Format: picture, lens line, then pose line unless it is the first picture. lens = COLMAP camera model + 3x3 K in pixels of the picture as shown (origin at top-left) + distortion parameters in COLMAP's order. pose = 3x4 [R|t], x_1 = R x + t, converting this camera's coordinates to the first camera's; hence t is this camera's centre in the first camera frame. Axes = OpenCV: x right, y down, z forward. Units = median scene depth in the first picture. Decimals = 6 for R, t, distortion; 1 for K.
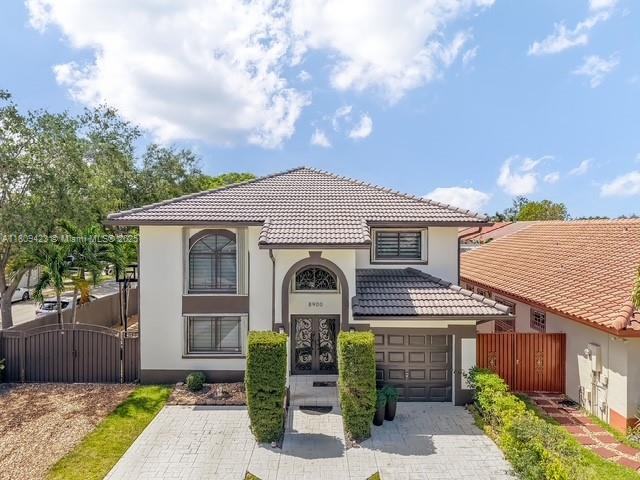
lens RADIAL K [[445.6, 0, 316.2], [0, 445.6, 237.9], [0, 0, 1]] dist [0.001278, -0.002092]
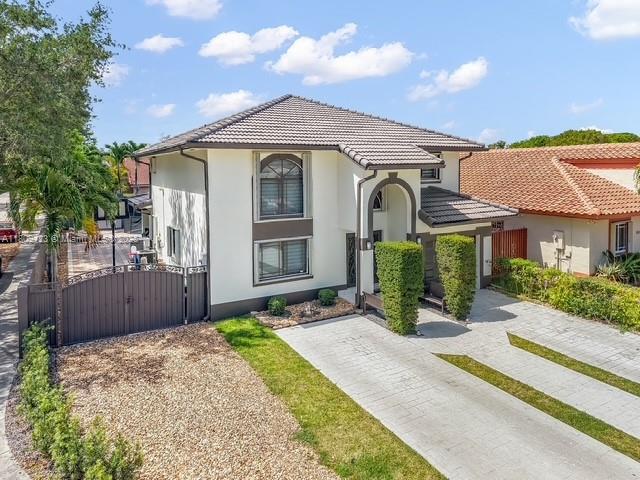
lens RADIAL K [[462.5, 0, 321.7], [0, 462.5, 184.5], [0, 0, 1]] dist [0.006866, 0.000541]
pose [[0.871141, -0.030966, 0.490056, -0.743635], [0.022873, 0.999485, 0.022497, 0.031409], [-0.490500, -0.008390, 0.871401, 0.054621]]
